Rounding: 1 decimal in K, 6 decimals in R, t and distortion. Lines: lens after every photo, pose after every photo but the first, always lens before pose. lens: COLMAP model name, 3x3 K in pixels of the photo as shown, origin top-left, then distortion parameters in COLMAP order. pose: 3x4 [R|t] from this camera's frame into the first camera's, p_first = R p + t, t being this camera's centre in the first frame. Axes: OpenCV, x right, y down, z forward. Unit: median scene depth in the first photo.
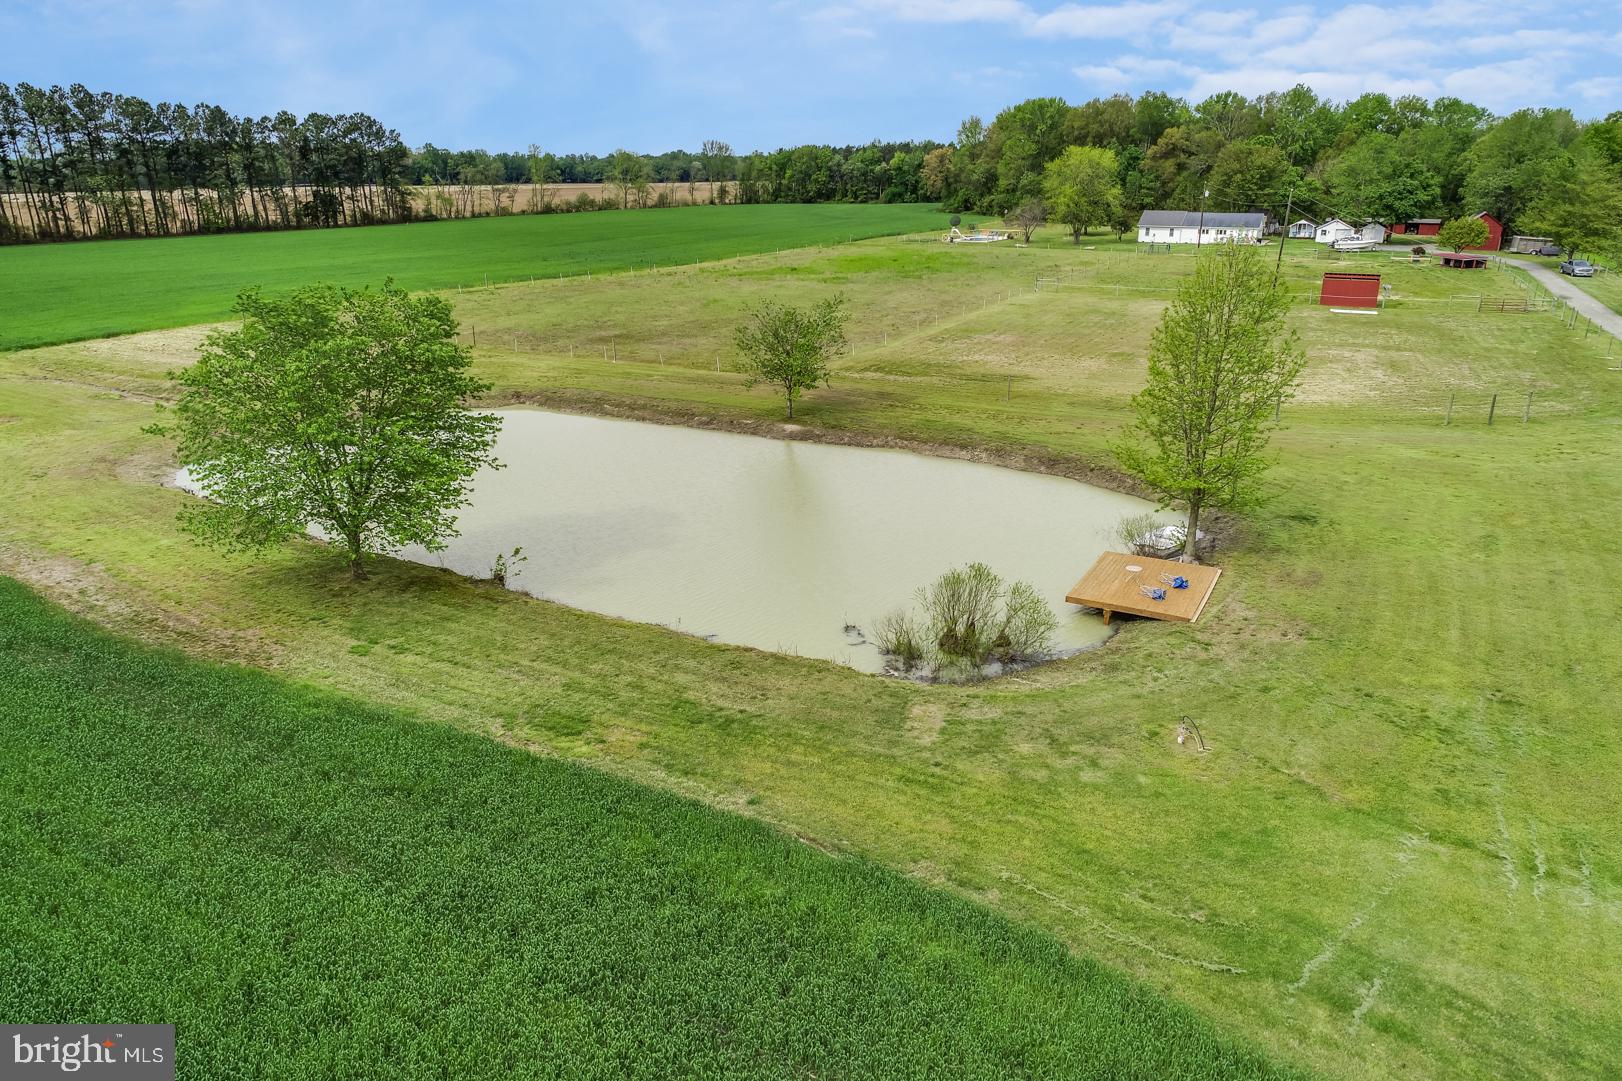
lens RADIAL K [[1075.7, 0, 817.0], [0, 1075.7, 540.2], [0, 0, 1]] dist [-0.003724, -0.000521]
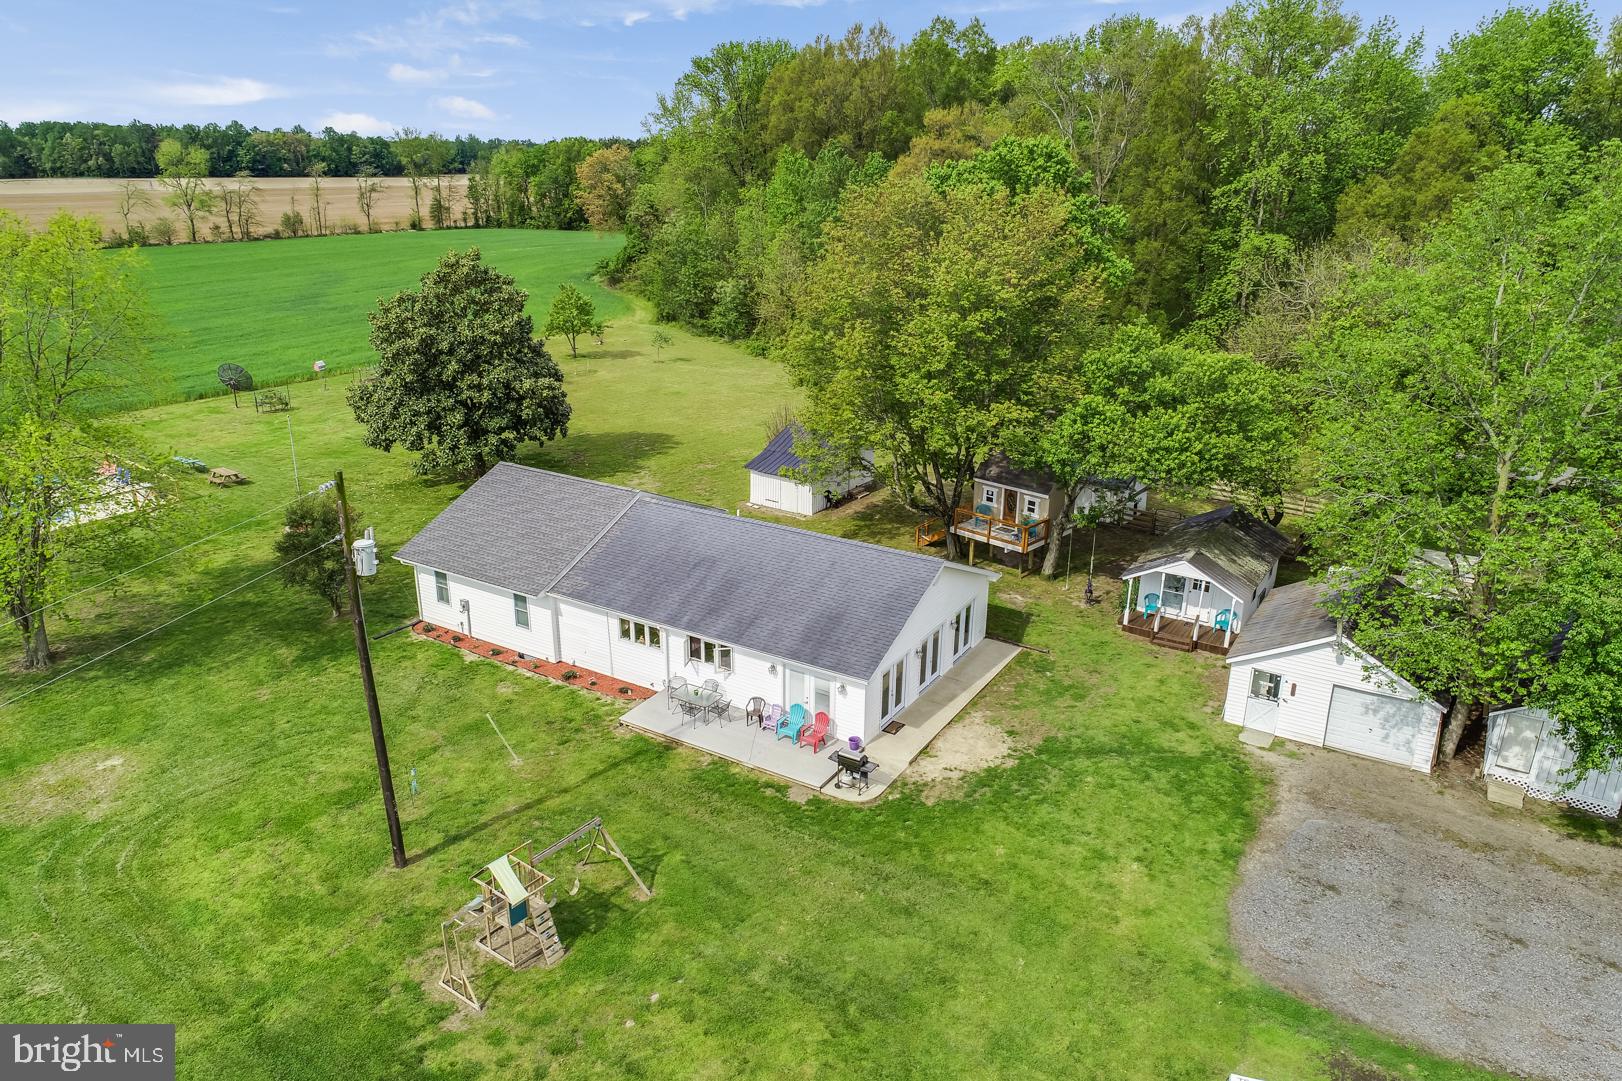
lens RADIAL K [[1075.7, 0, 817.0], [0, 1075.7, 540.2], [0, 0, 1]] dist [-0.003724, -0.000521]
pose [[0.996958, 0.035507, -0.069384, 0.353501], [-0.034711, 0.999317, 0.012649, -0.268855], [0.069786, -0.010202, 0.997510, 0.706111]]
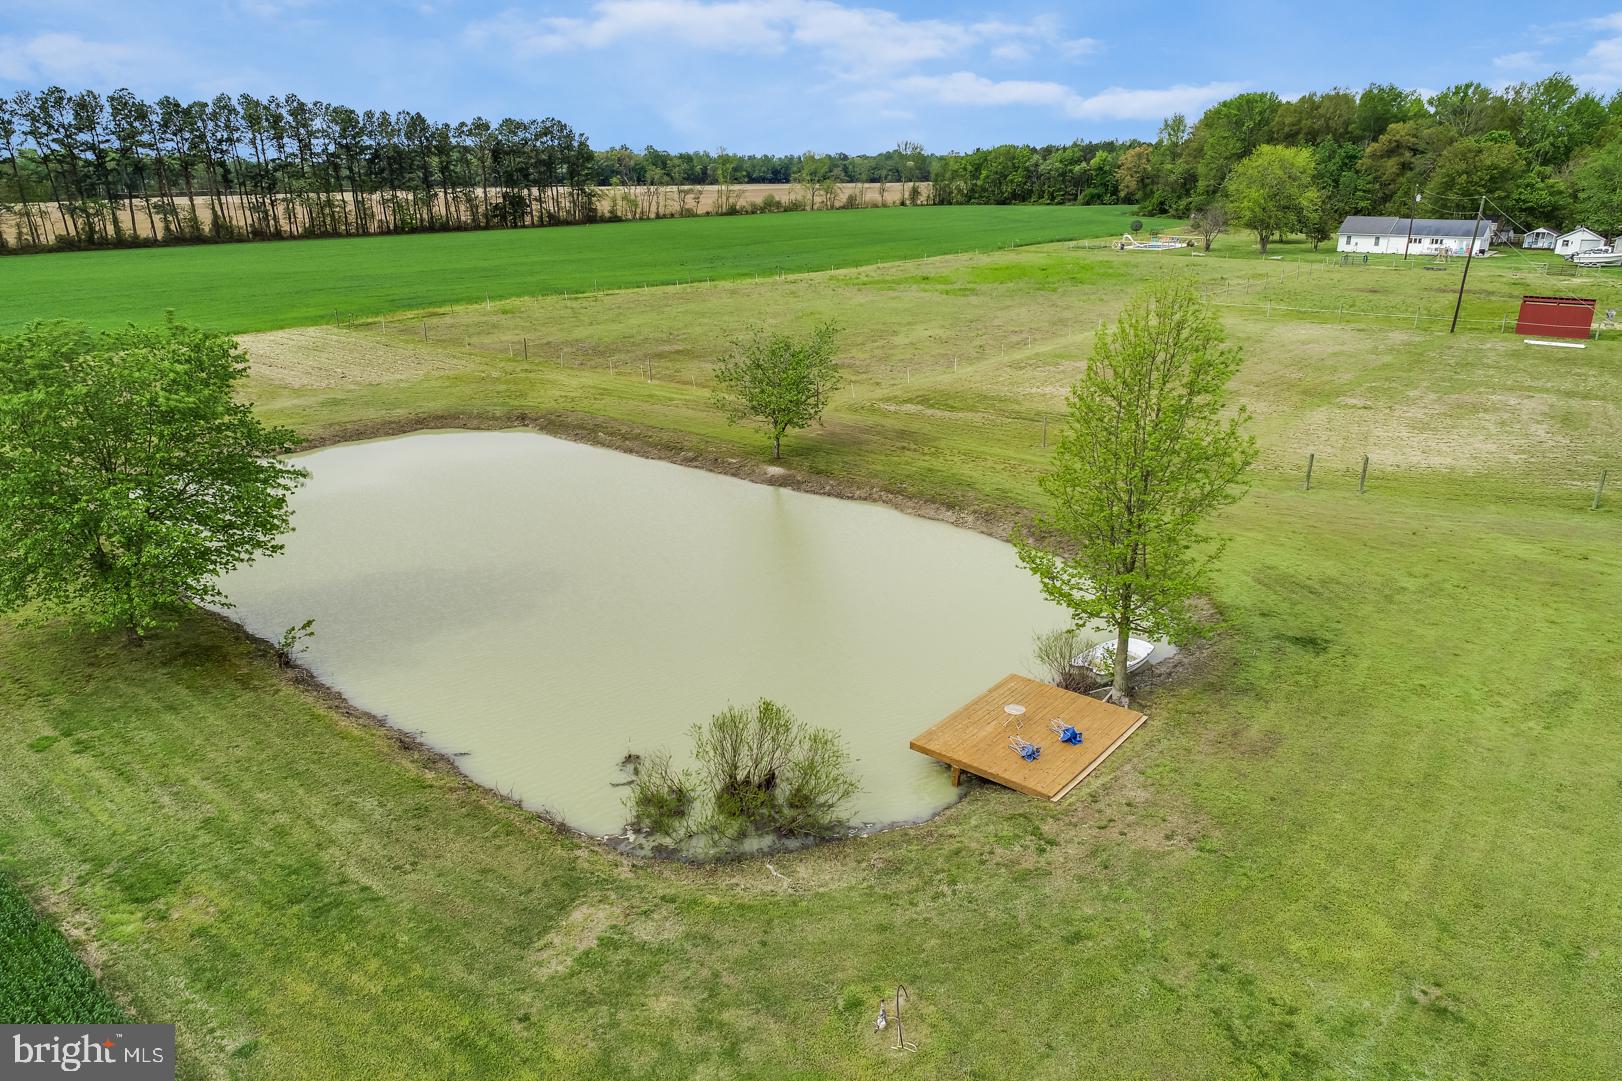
lens RADIAL K [[1075.7, 0, 817.0], [0, 1075.7, 540.2], [0, 0, 1]] dist [-0.003724, -0.000521]
pose [[0.980945, 0.060192, -0.184725, 0.047841], [-0.060095, 0.998174, 0.006130, -0.014785], [0.184756, 0.005088, 0.982771, 0.036674]]
